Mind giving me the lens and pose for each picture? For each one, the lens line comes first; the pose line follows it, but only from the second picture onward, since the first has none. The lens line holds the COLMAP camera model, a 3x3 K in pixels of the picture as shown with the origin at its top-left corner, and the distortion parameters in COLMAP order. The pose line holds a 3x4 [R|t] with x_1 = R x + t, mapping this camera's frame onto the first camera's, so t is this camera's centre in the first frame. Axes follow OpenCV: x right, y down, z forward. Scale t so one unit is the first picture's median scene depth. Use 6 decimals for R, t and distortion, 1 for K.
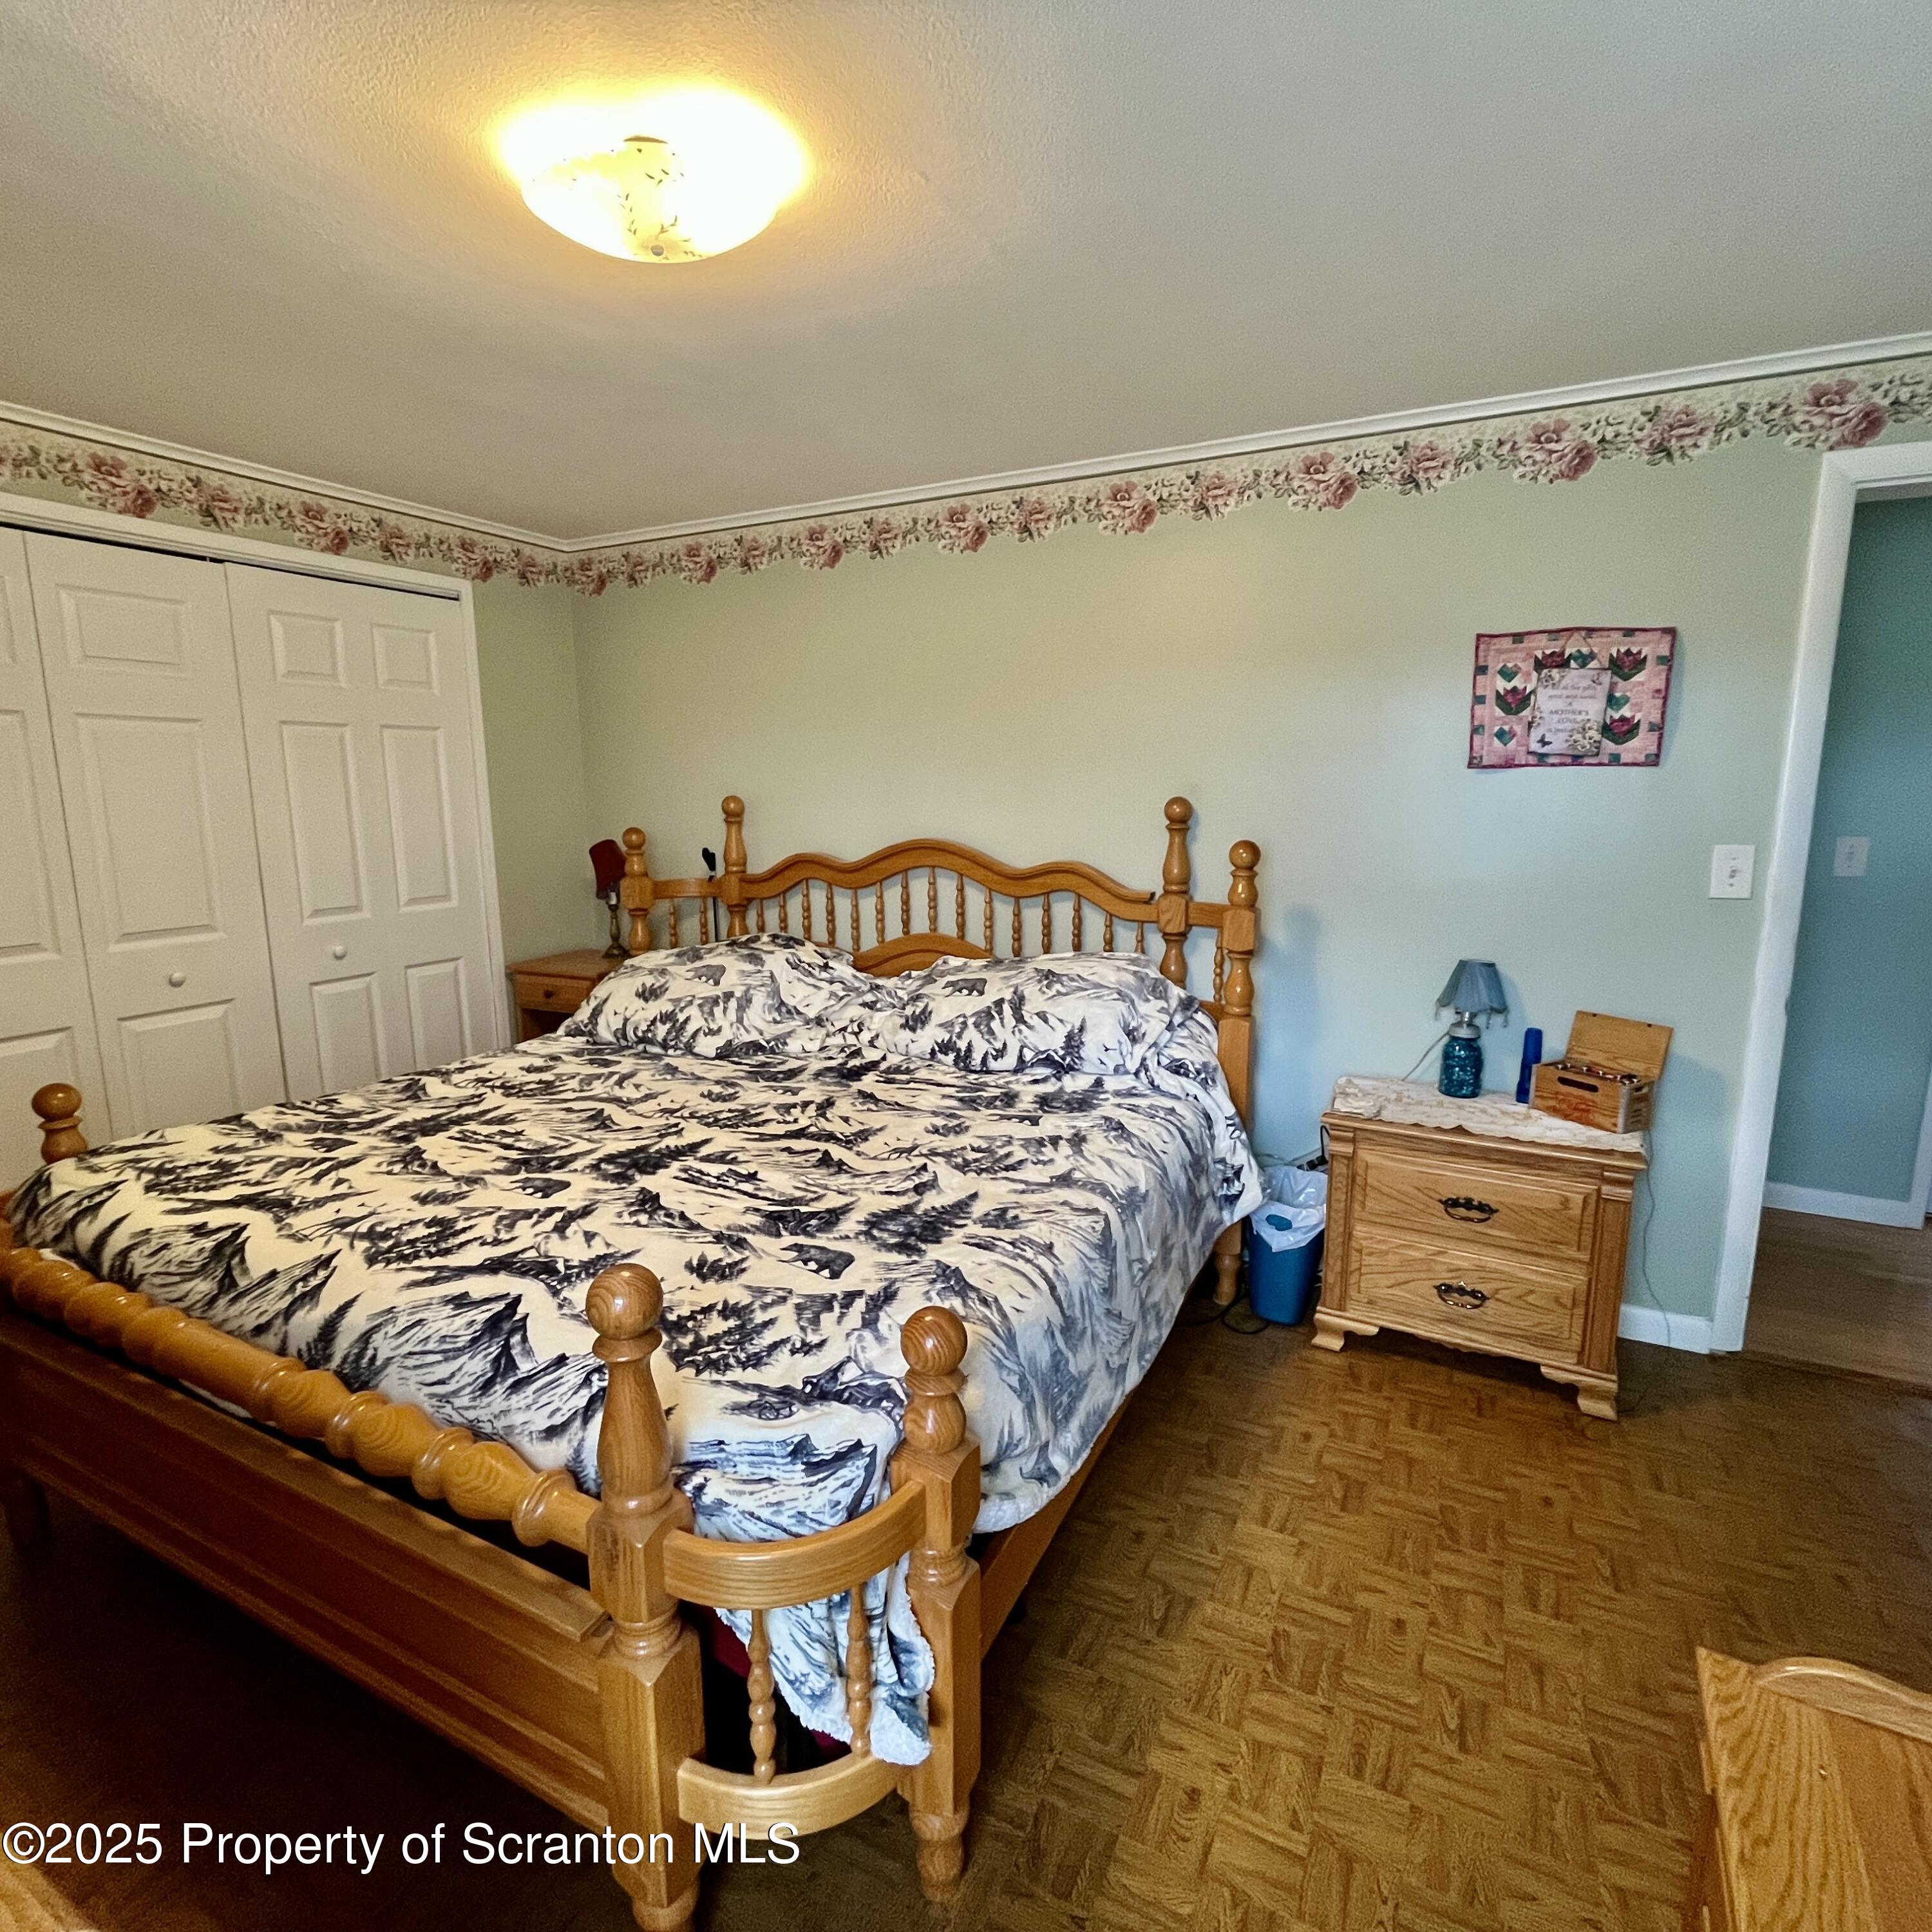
lens RADIAL K [[1047.1, 0, 957.6], [0, 1047.1, 964.9], [0, 0, 1]] dist [-0.000083, 0.000267]
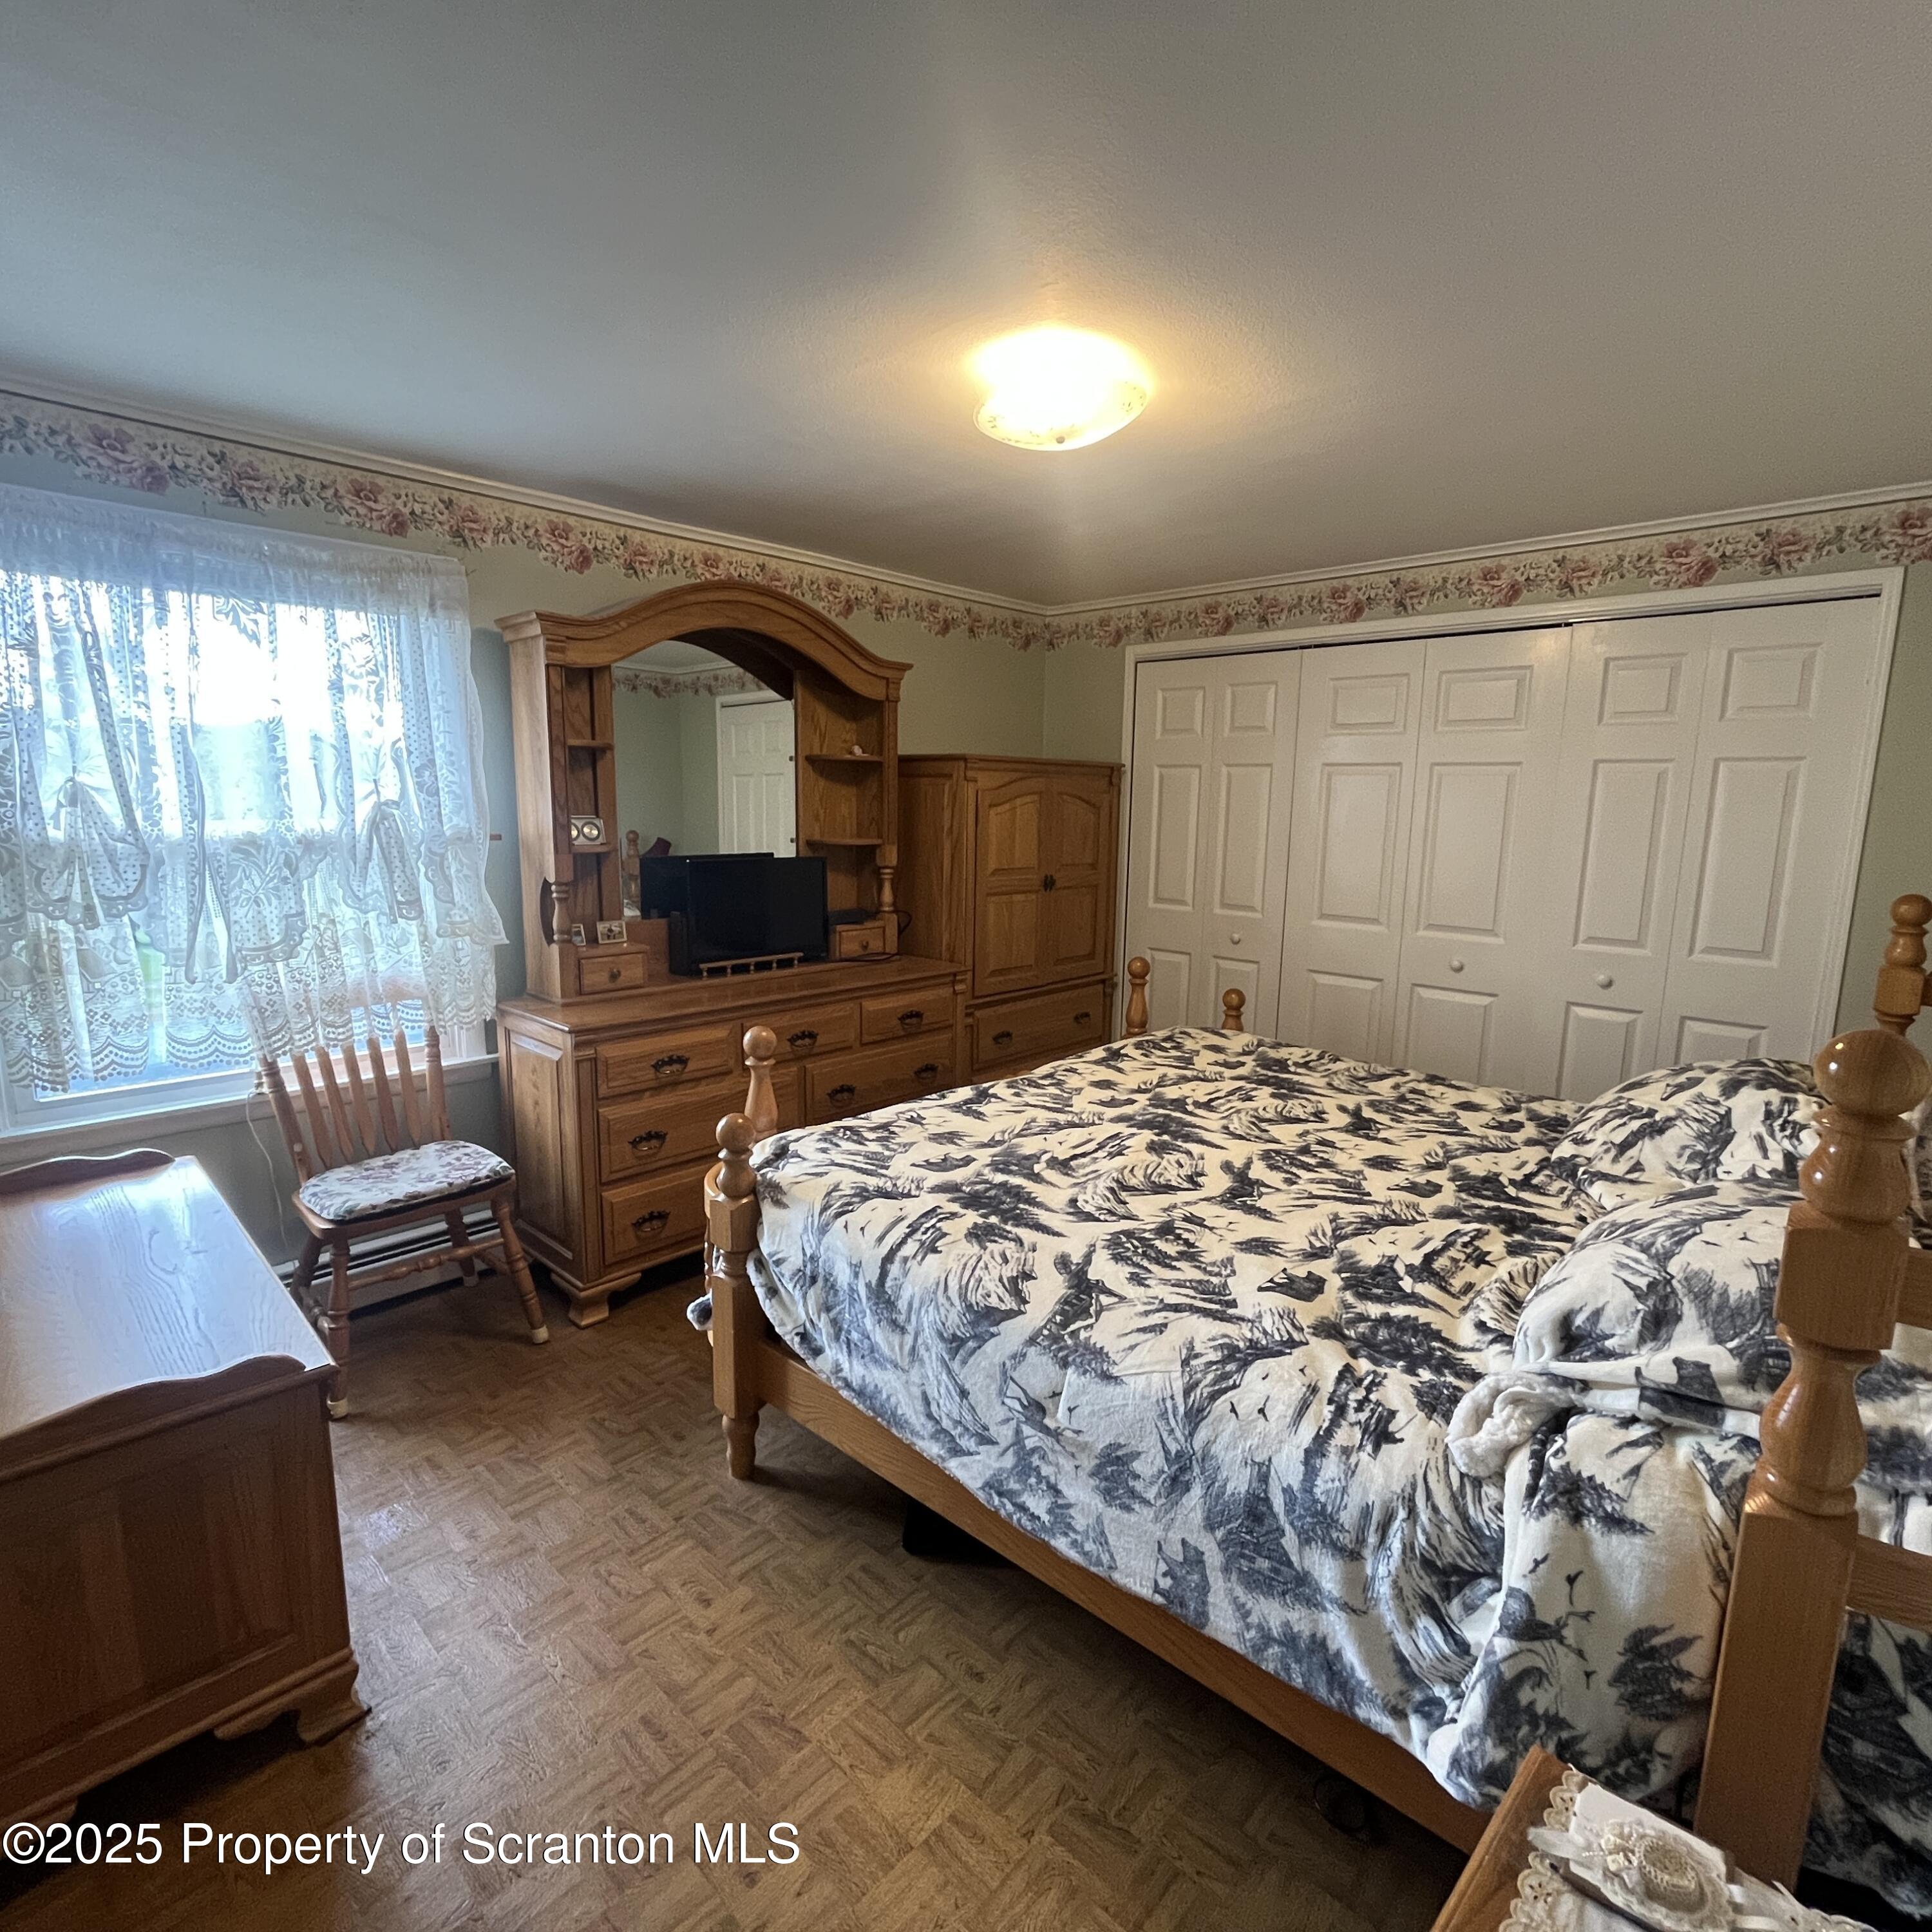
lens RADIAL K [[1047.1, 0, 957.6], [0, 1047.1, 964.9], [0, 0, 1]] dist [-0.000083, 0.000267]
pose [[-0.282510, 0.154506, -0.946740, 0.804312], [-0.179784, 0.960927, 0.210470, -0.186327], [0.942266, 0.229669, -0.243693, 0.927635]]
